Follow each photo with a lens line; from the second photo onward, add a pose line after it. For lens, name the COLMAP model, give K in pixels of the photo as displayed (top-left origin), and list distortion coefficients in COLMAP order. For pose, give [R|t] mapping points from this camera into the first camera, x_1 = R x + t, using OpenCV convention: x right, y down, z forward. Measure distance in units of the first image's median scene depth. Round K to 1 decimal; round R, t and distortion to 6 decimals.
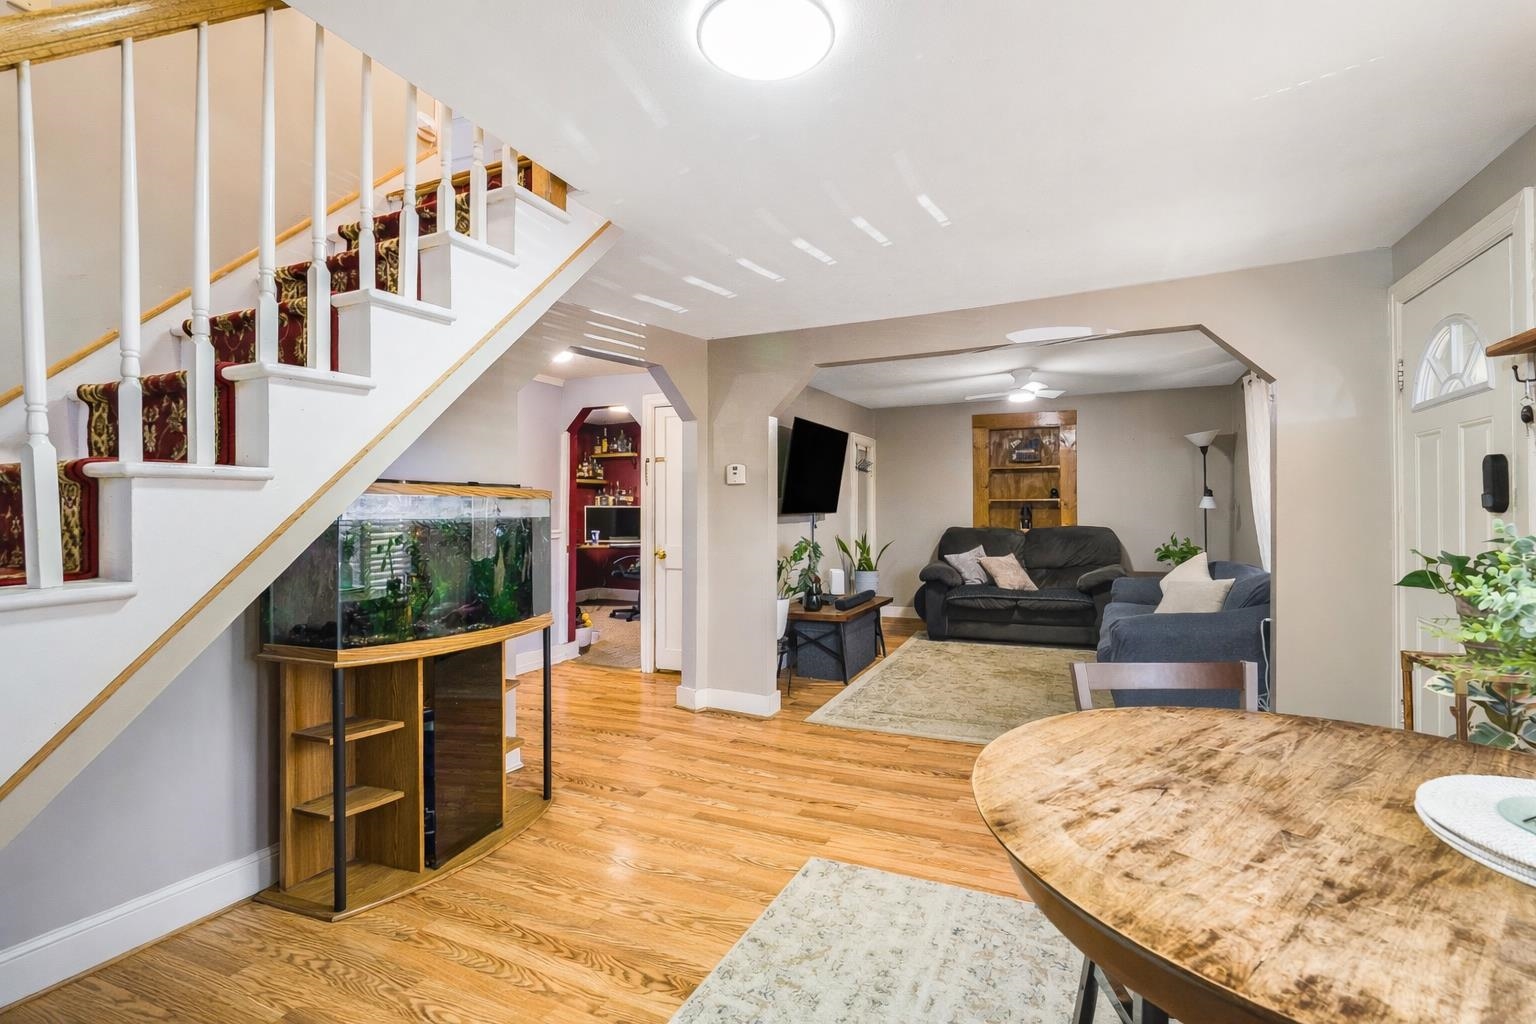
lens RADIAL K [[693.7, 0, 766.2], [0, 693.7, 504.9], [0, 0, 1]] dist [-0.000807, -0.000008]
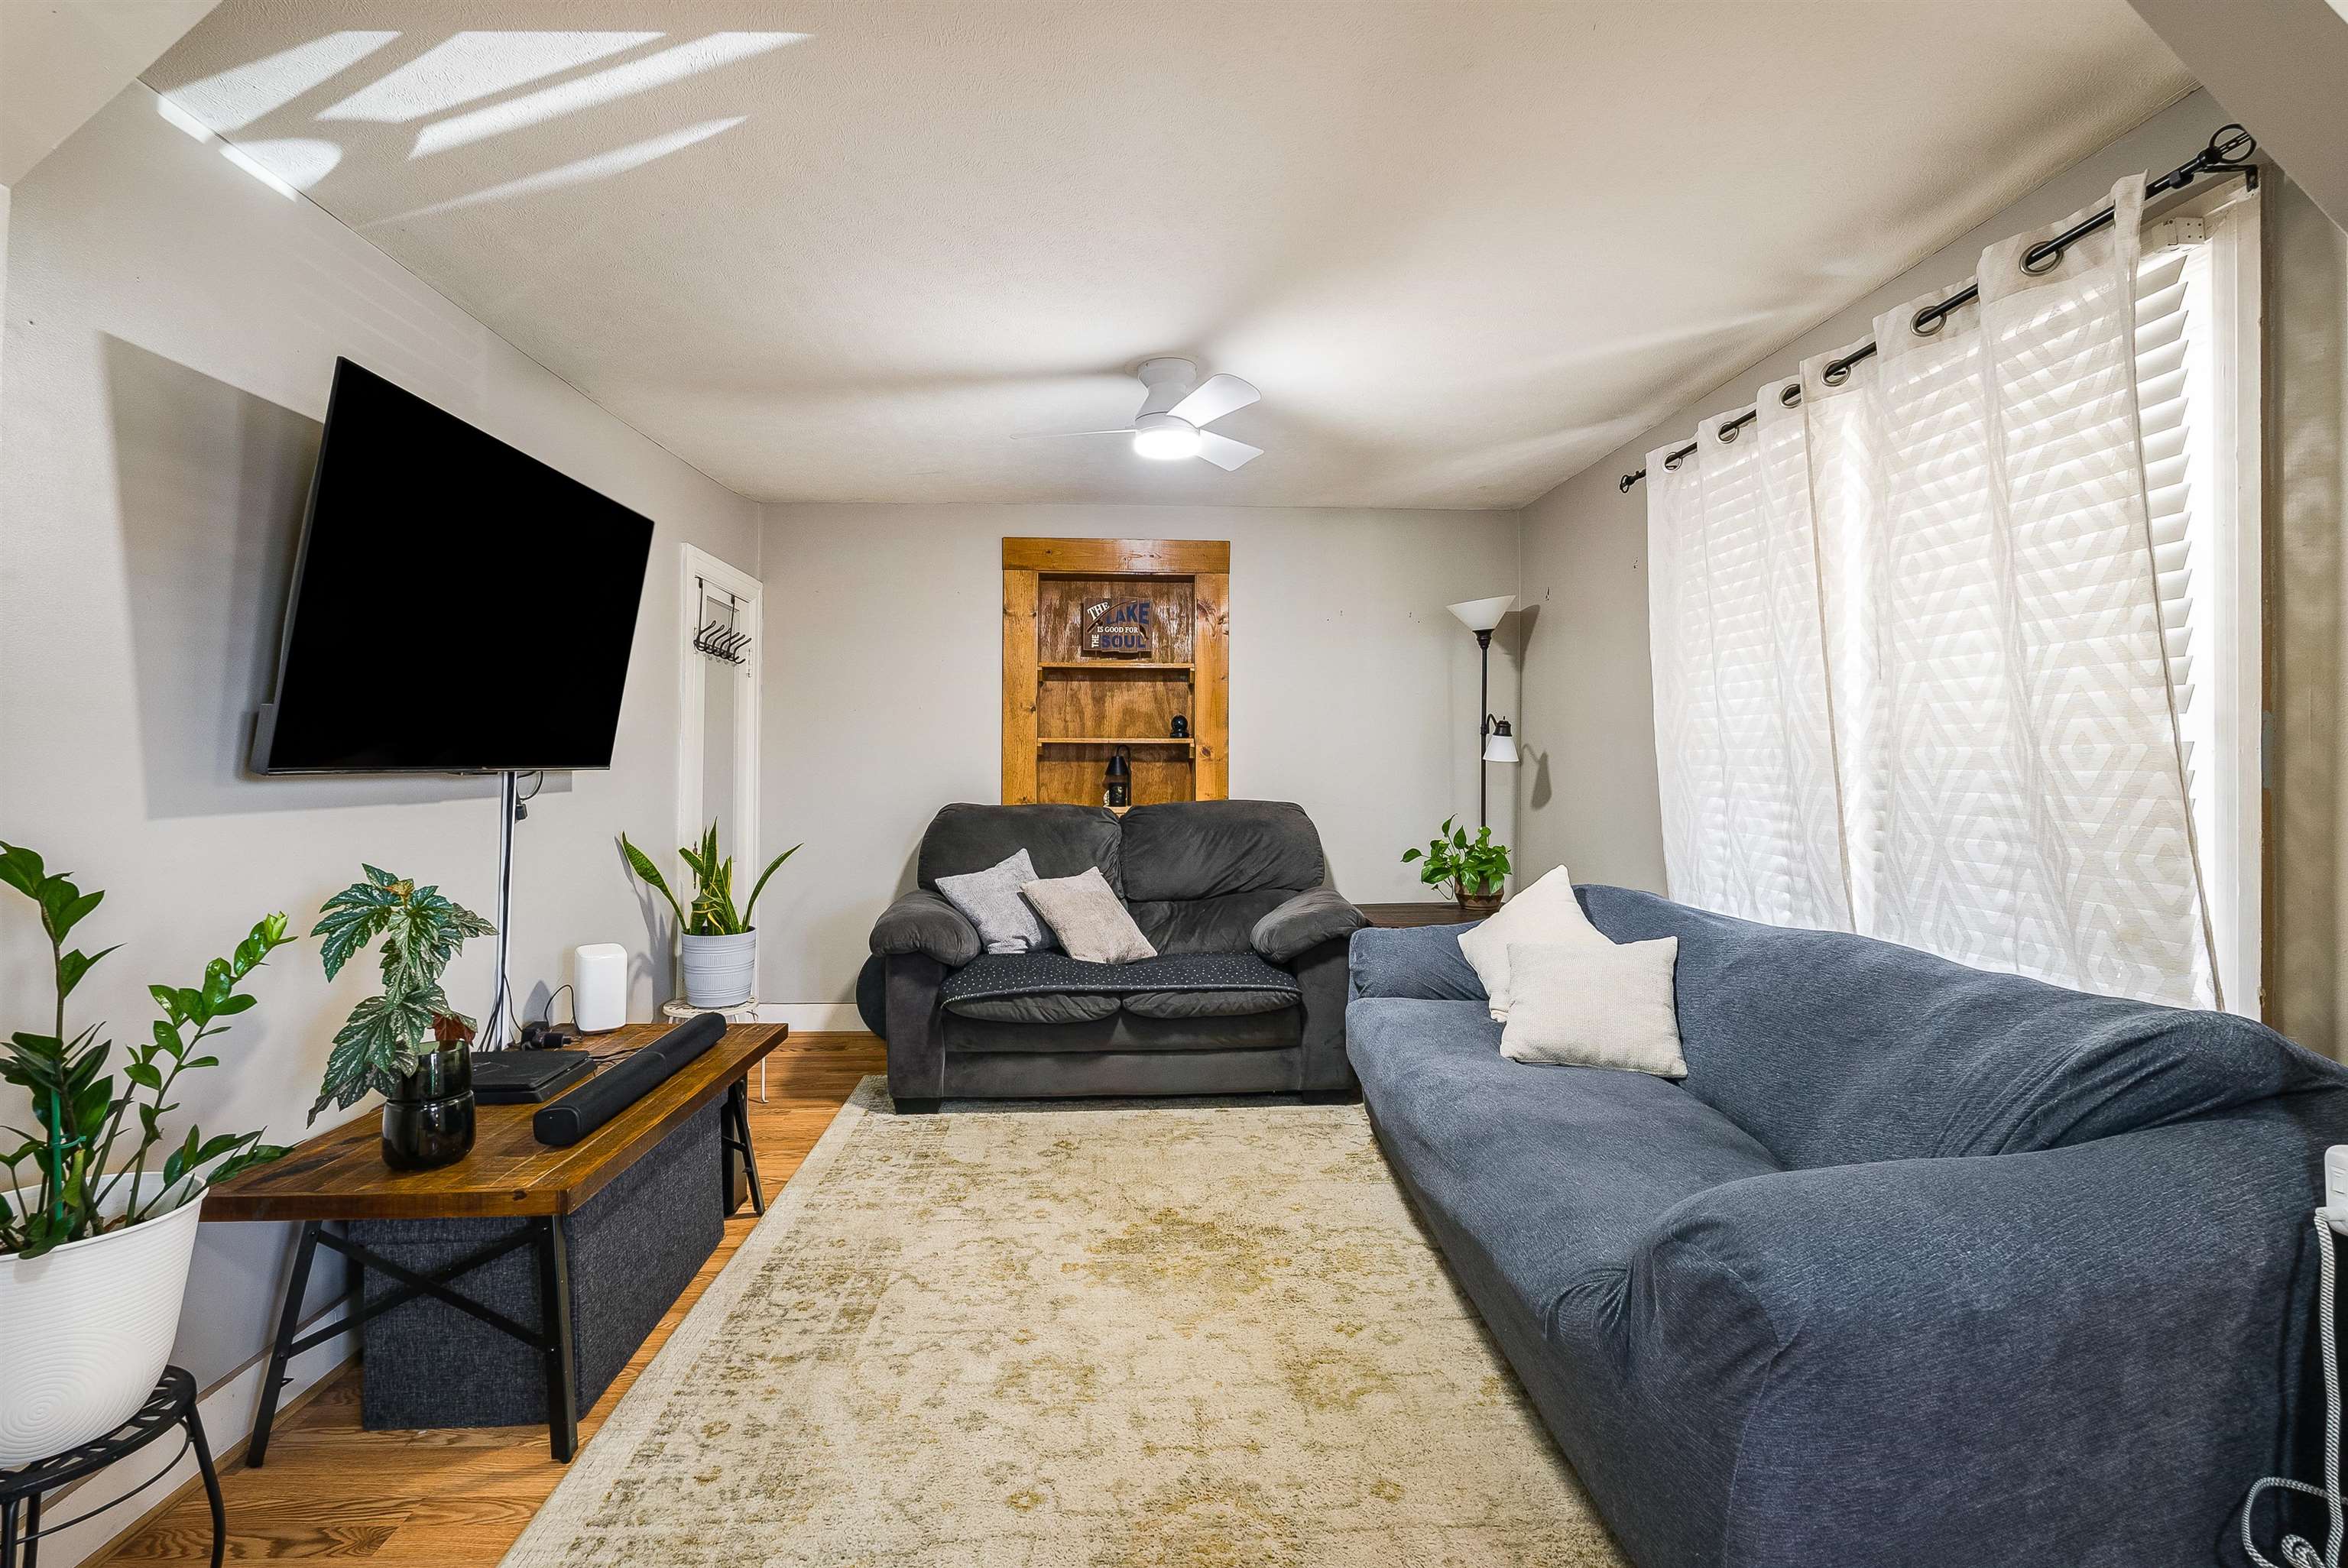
lens RADIAL K [[1071.2, 0, 1168.3], [0, 1071.2, 742.5], [0, 0, 1]] dist [-0.004159, -0.000180]
pose [[0.883871, 0.015967, 0.467459, 0.092482], [-0.008958, 0.999812, -0.017214, 0.005706], [-0.467646, 0.011028, 0.883847, 0.416054]]
